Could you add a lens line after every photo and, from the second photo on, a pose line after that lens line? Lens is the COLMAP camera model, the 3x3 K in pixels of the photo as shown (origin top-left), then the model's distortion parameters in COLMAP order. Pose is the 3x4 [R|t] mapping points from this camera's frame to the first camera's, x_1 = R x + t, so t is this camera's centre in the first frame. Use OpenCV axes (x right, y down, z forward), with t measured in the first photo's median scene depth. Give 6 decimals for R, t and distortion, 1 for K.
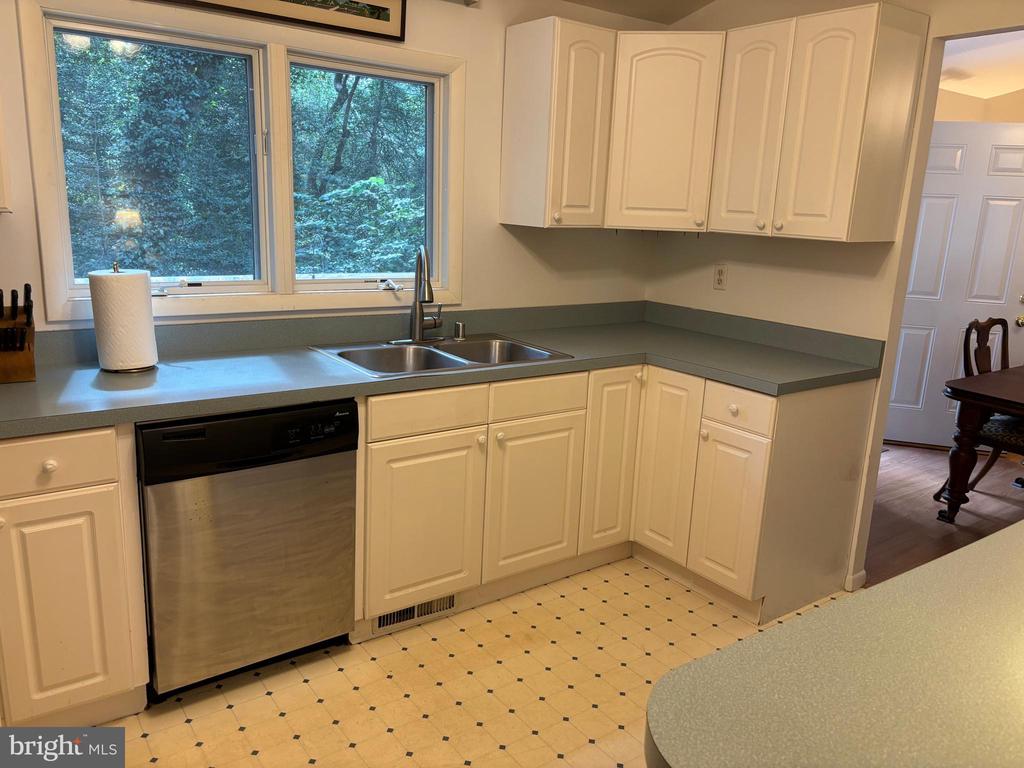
lens RADIAL K [[774.2, 0, 513.5], [0, 774.2, 373.4], [0, 0, 1]] dist [0.055601, -0.070265]
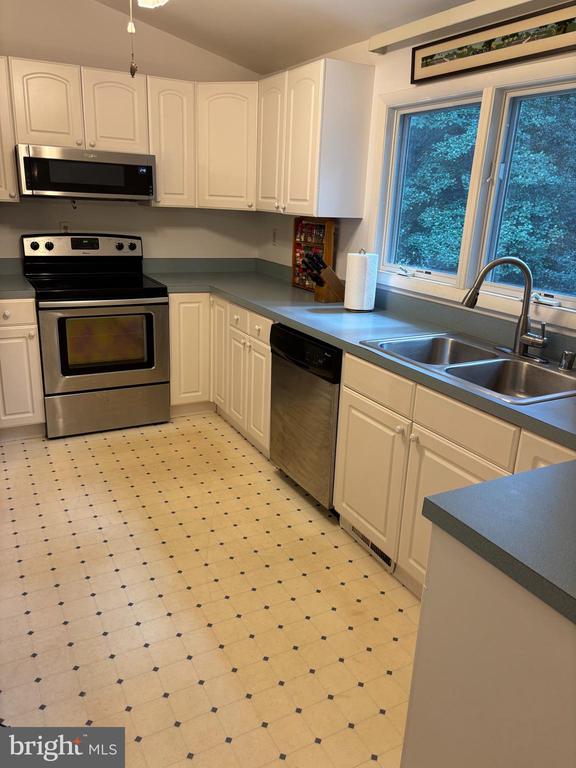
lens RADIAL K [[580.6, 0, 283.2], [0, 580.6, 381.9], [0, 0, 1]] dist [0.055601, -0.070265]
pose [[-0.133144, 0.247659, -0.959655, 0.791195], [-0.266311, 0.923726, 0.275335, -0.166649], [0.954647, 0.292225, -0.057034, 0.921933]]
